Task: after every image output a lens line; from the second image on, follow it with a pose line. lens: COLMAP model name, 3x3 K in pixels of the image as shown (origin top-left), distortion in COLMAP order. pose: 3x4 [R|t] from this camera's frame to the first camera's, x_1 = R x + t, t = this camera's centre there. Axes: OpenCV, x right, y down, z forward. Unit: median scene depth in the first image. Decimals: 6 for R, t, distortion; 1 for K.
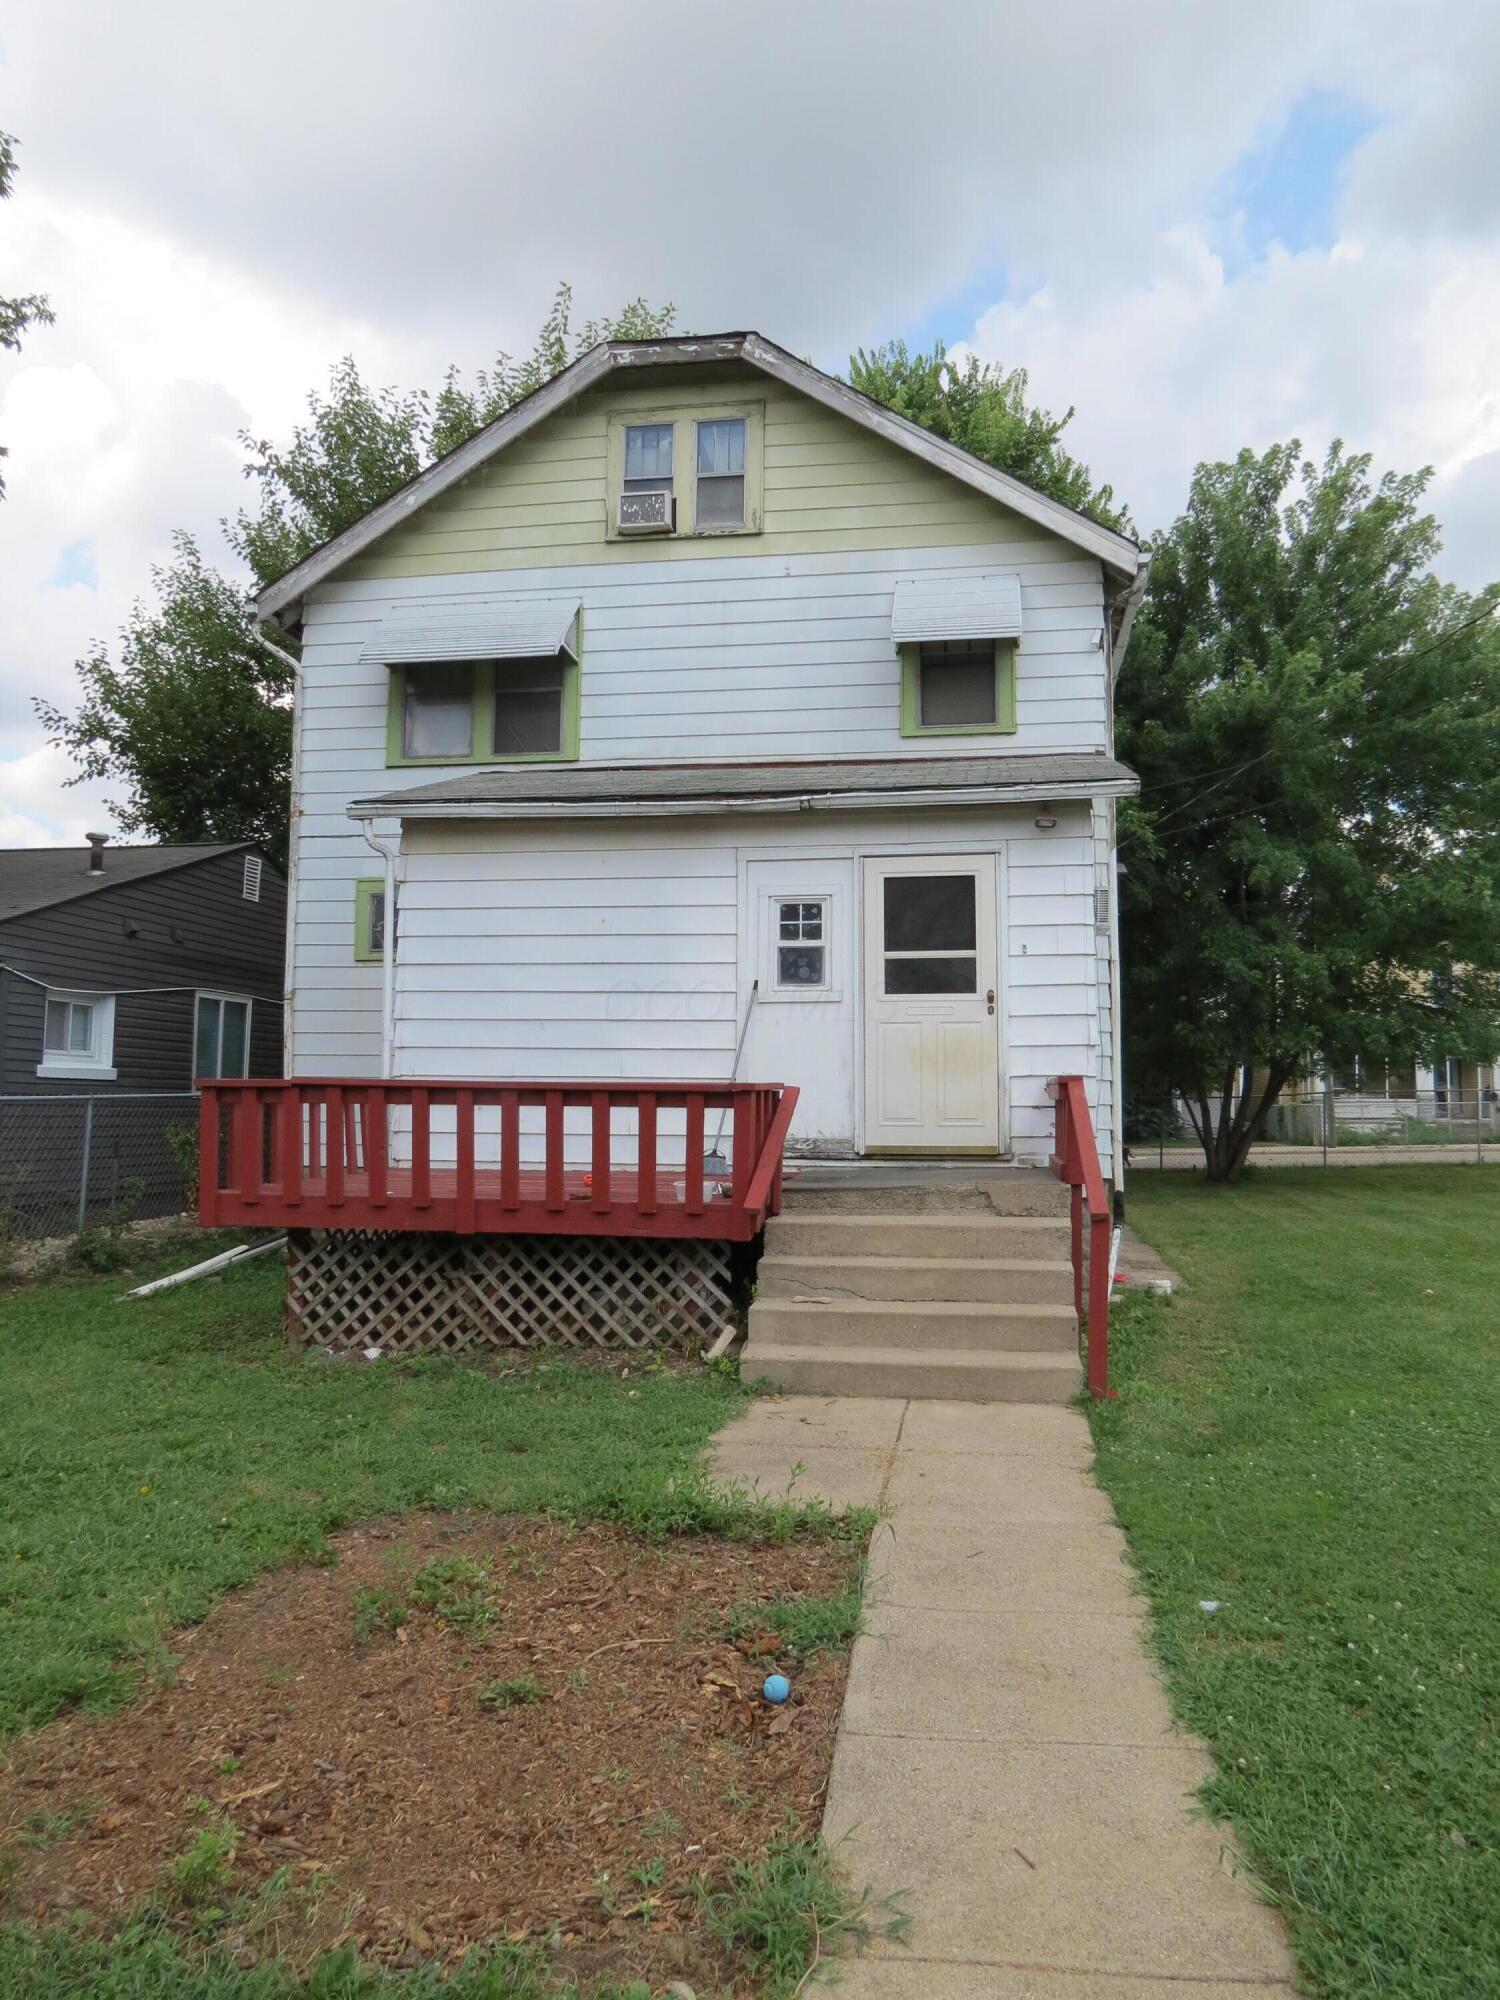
lens RADIAL K [[1407.7, 0, 708.5], [0, 1407.7, 1018.8], [0, 0, 1]] dist [-0.035839, 0.016516]
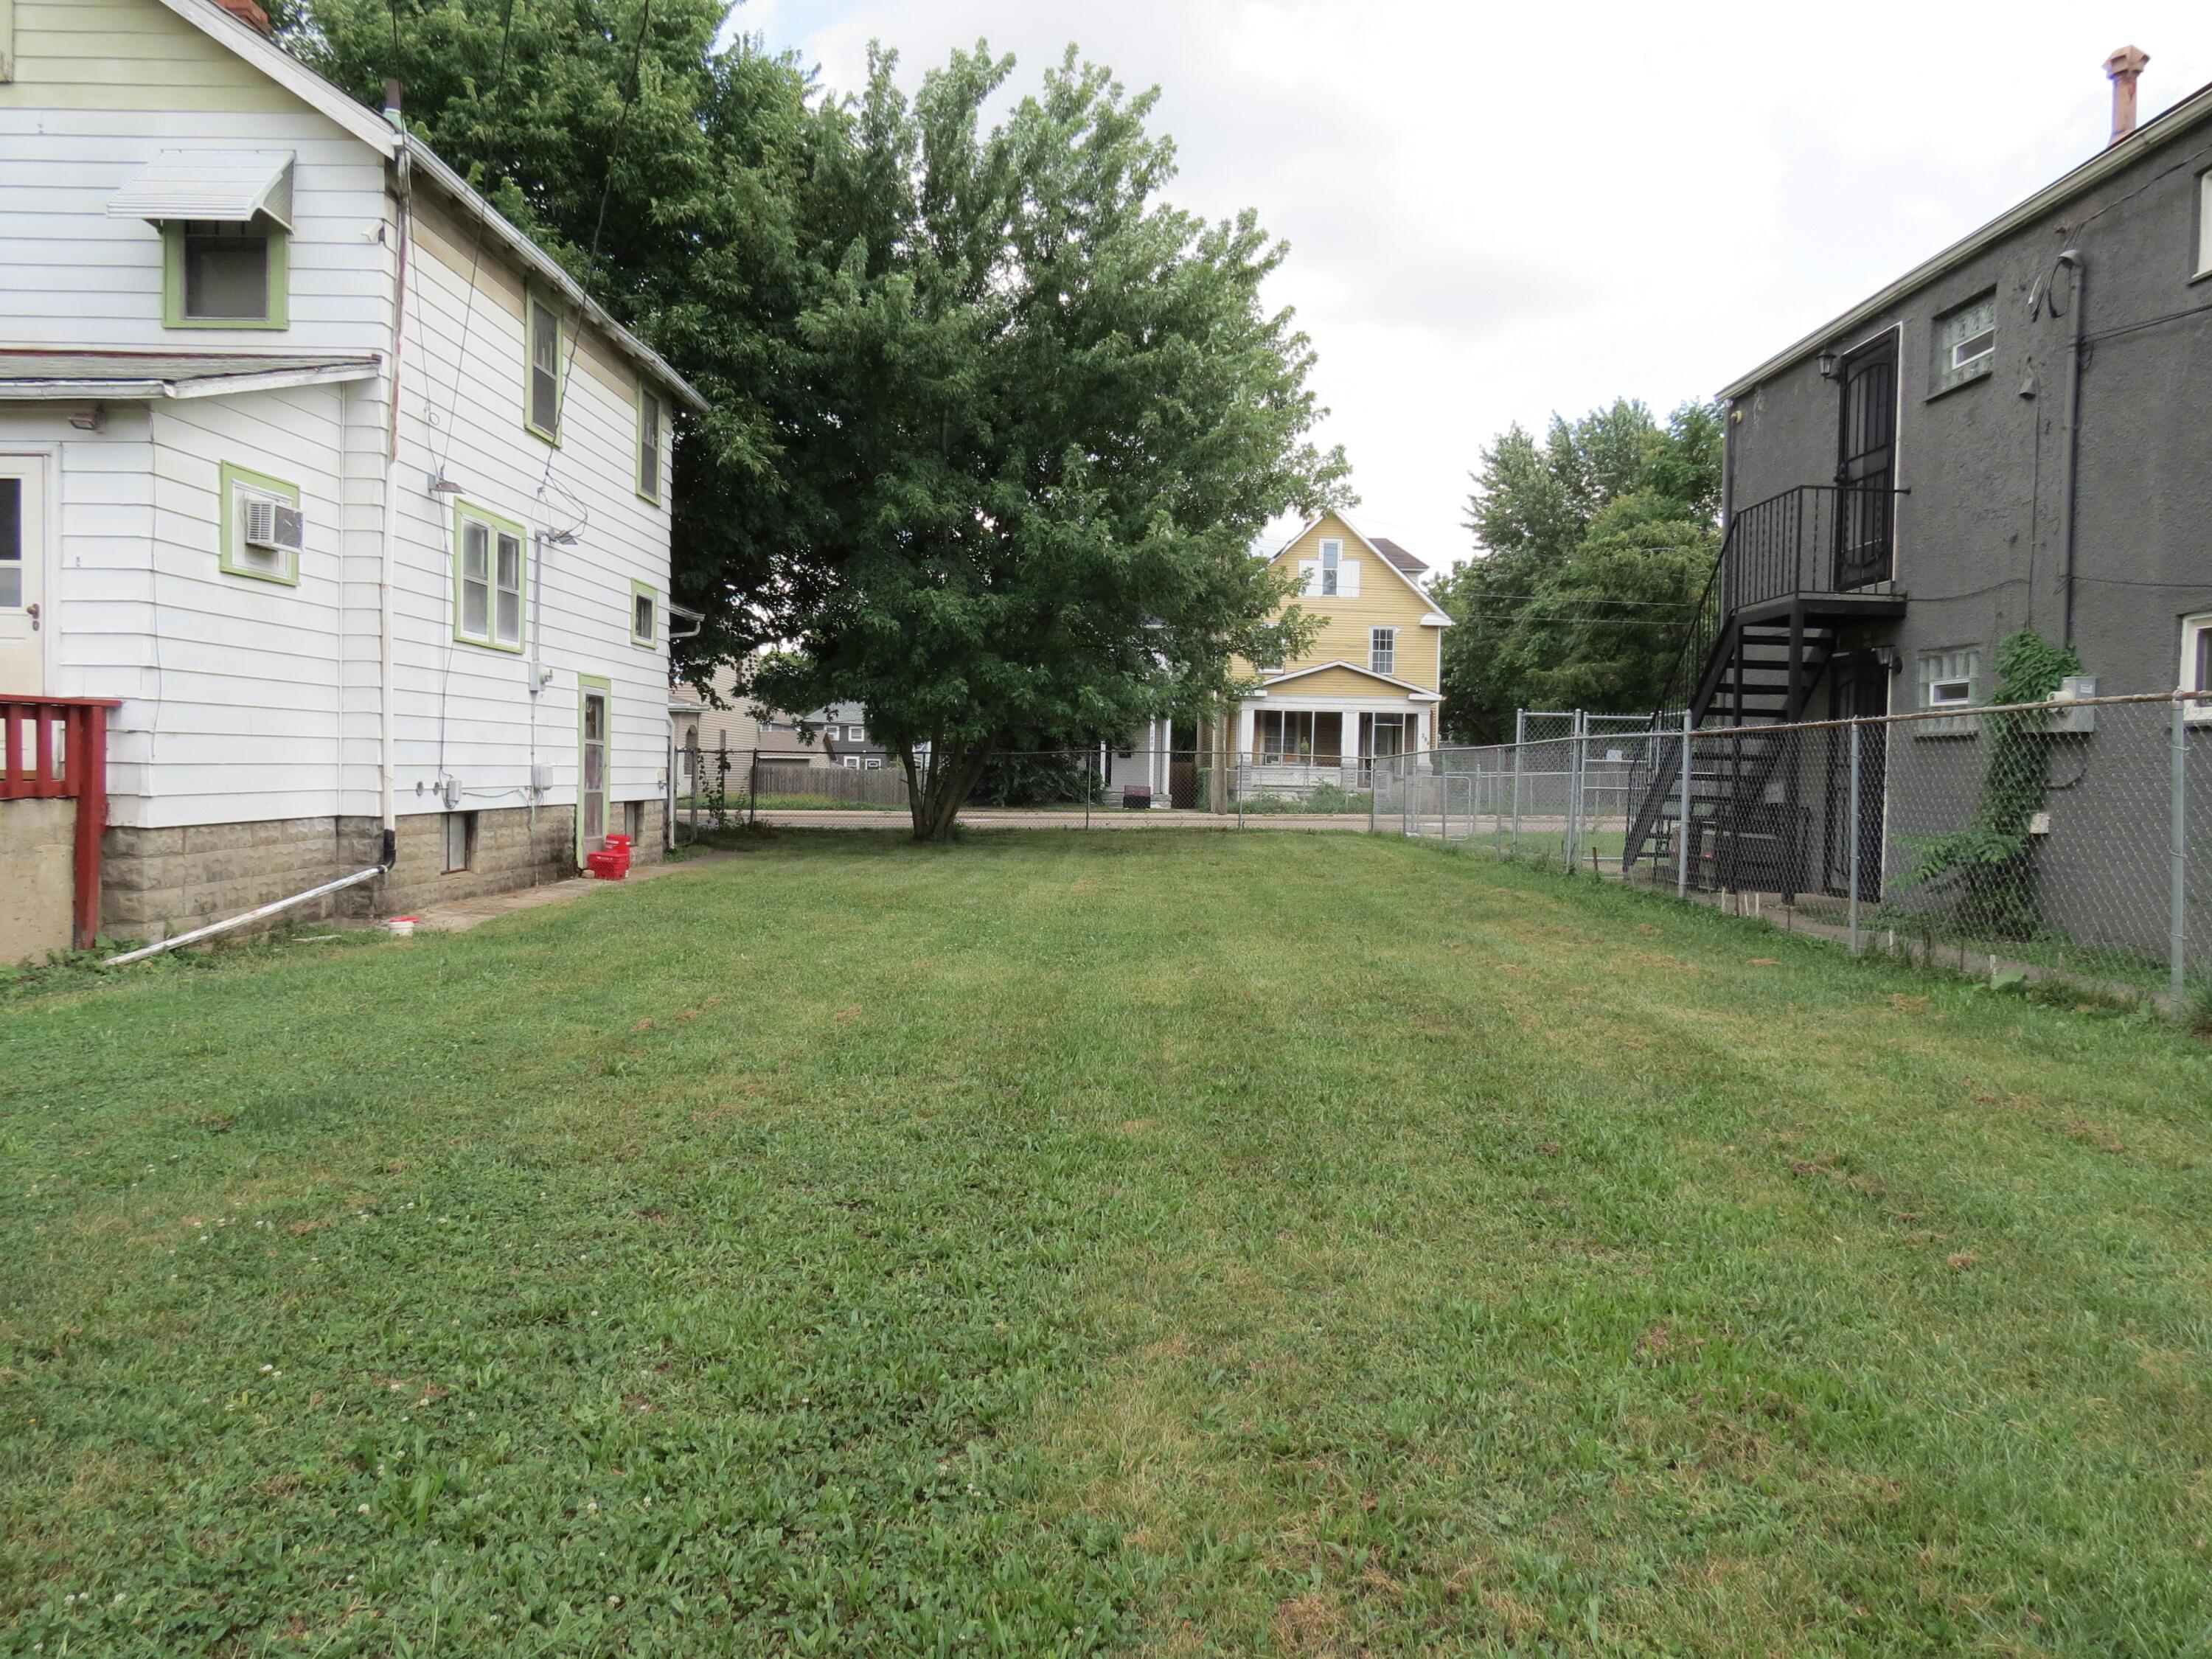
lens RADIAL K [[1556.9, 0, 1105.4], [0, 1556.9, 834.8], [0, 0, 1]] dist [-0.035839, 0.016516]
pose [[0.985346, 0.015404, 0.169869, 0.570881], [-0.032818, 0.994427, 0.100188, 0.005239], [-0.167379, -0.104295, 0.980361, -0.105233]]
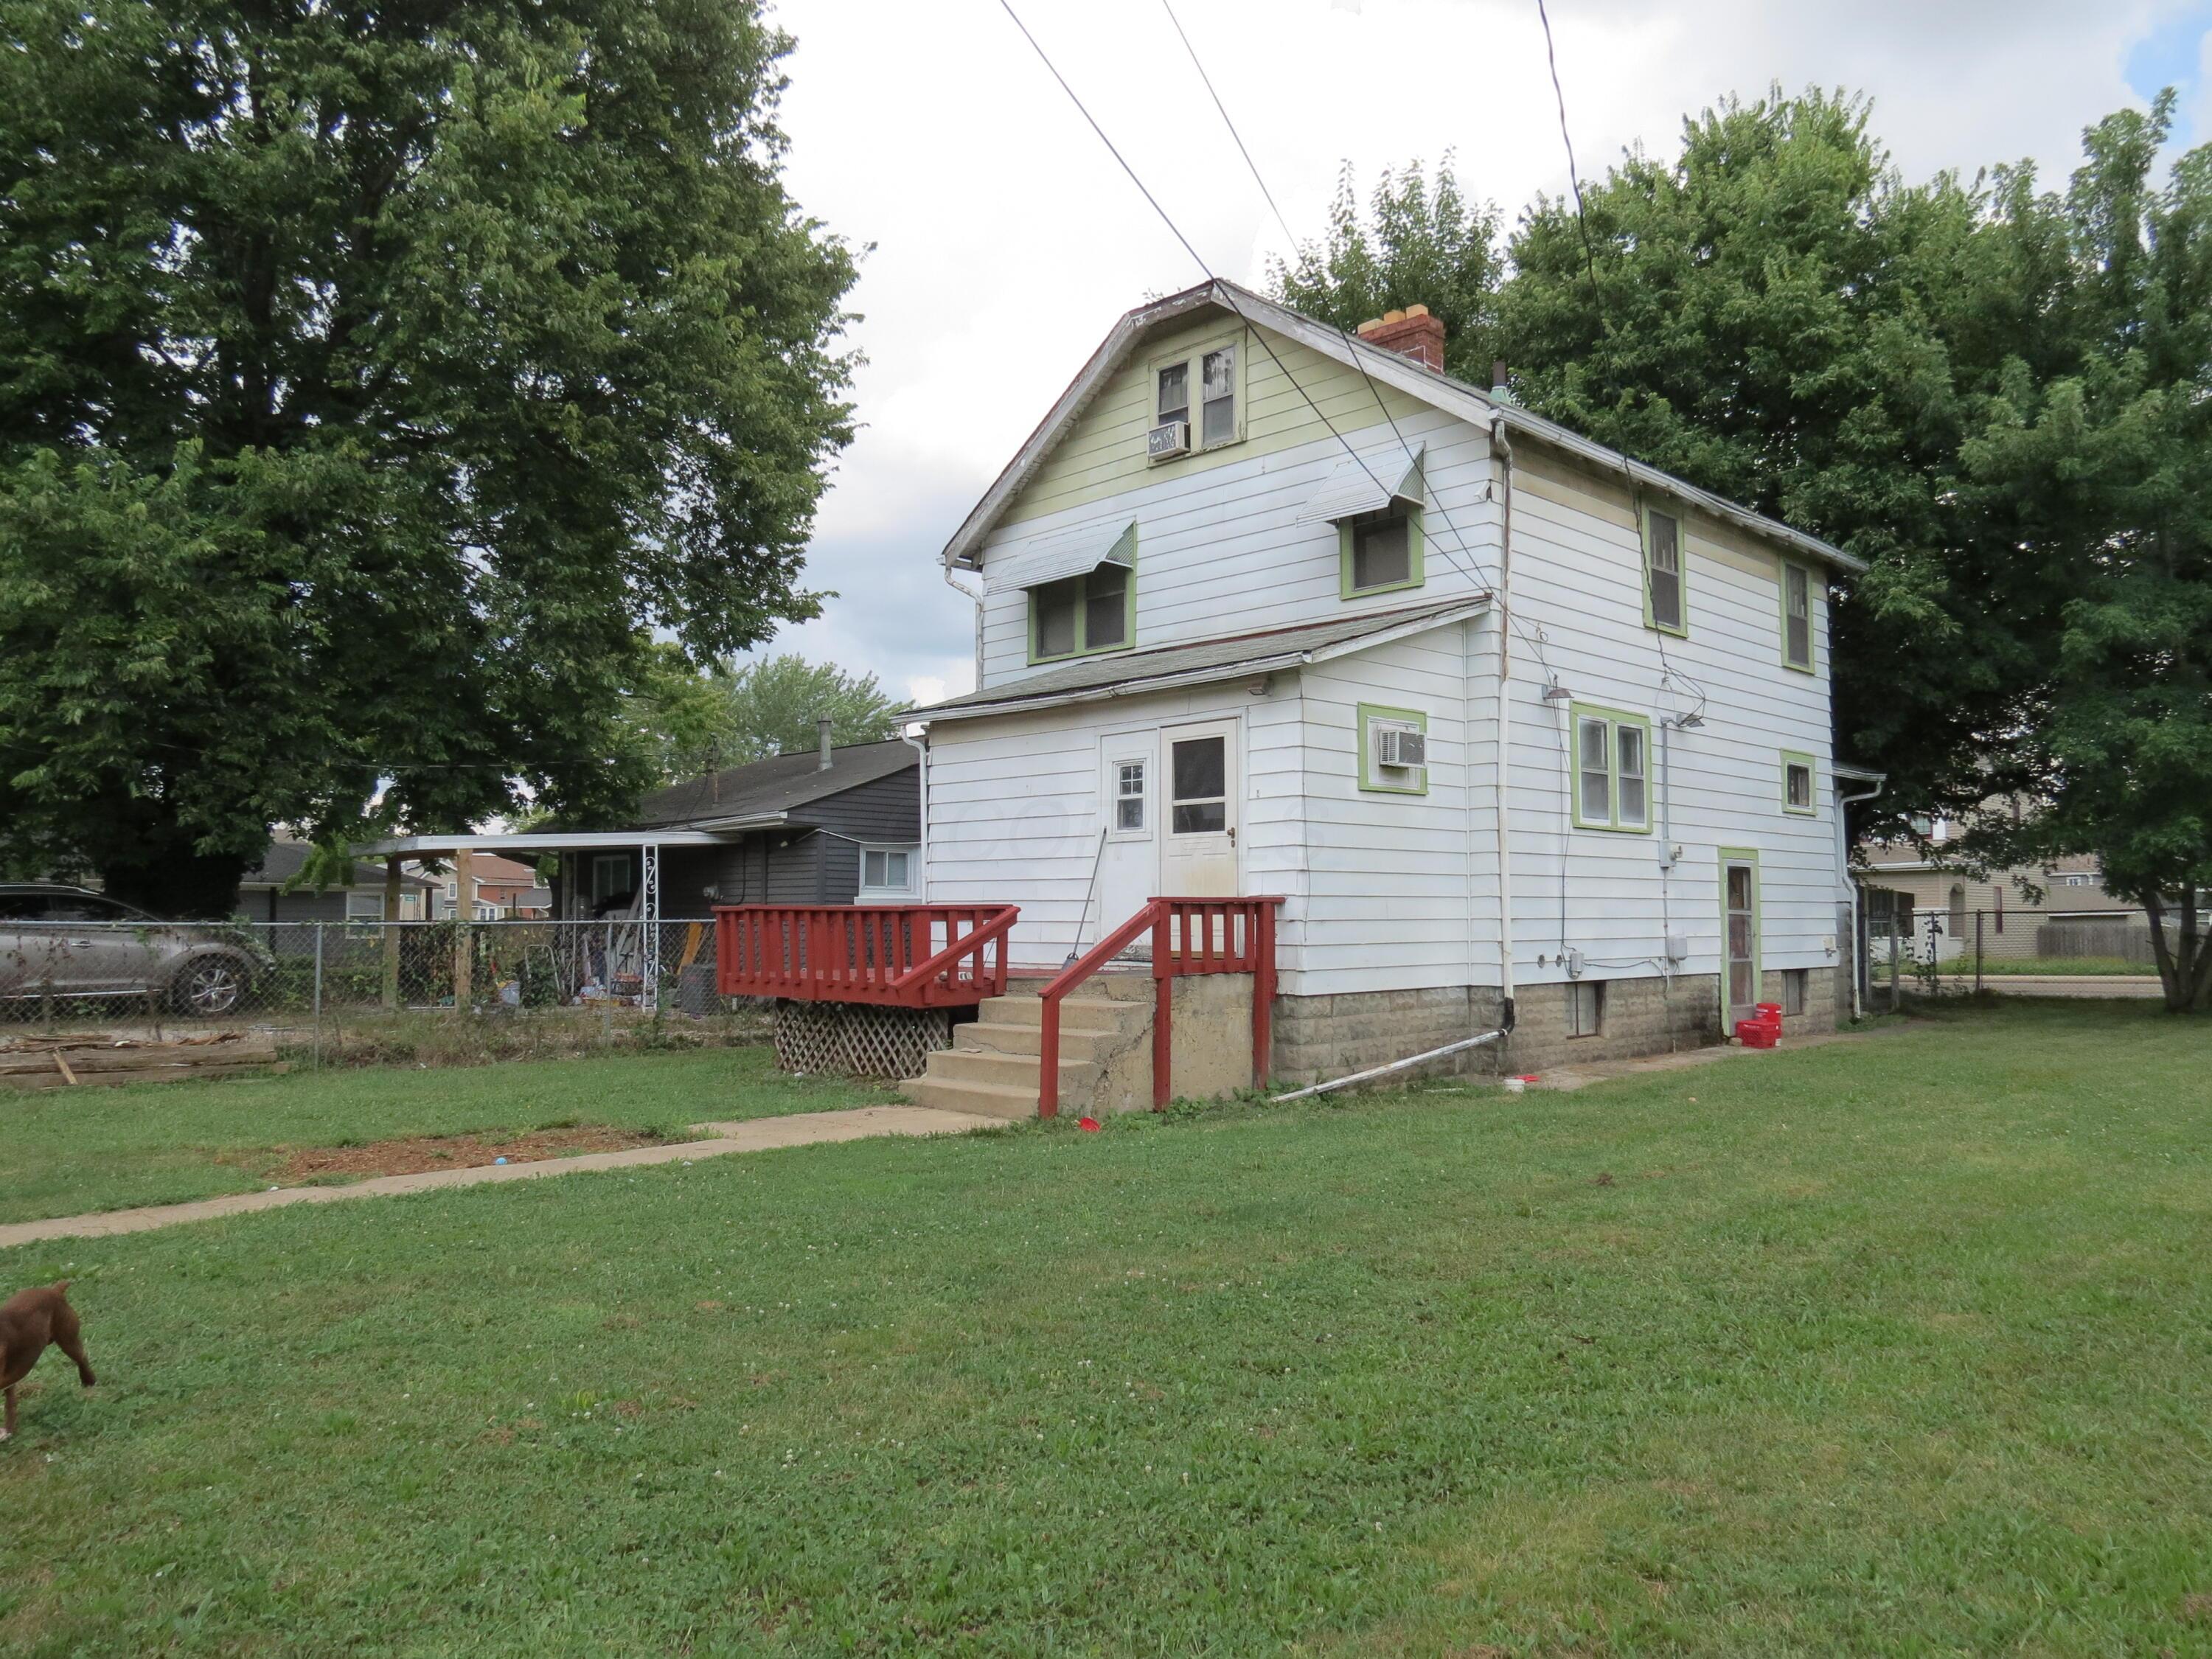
lens RADIAL K [[1556.9, 0, 1094.8], [0, 1556.9, 852.6], [0, 0, 1]] dist [-0.035839, 0.016516]
pose [[0.804772, -0.031532, -0.592747, 0.722494], [0.040632, 0.999172, 0.002013, -0.004777], [0.592192, -0.025705, 0.805387, -0.150990]]
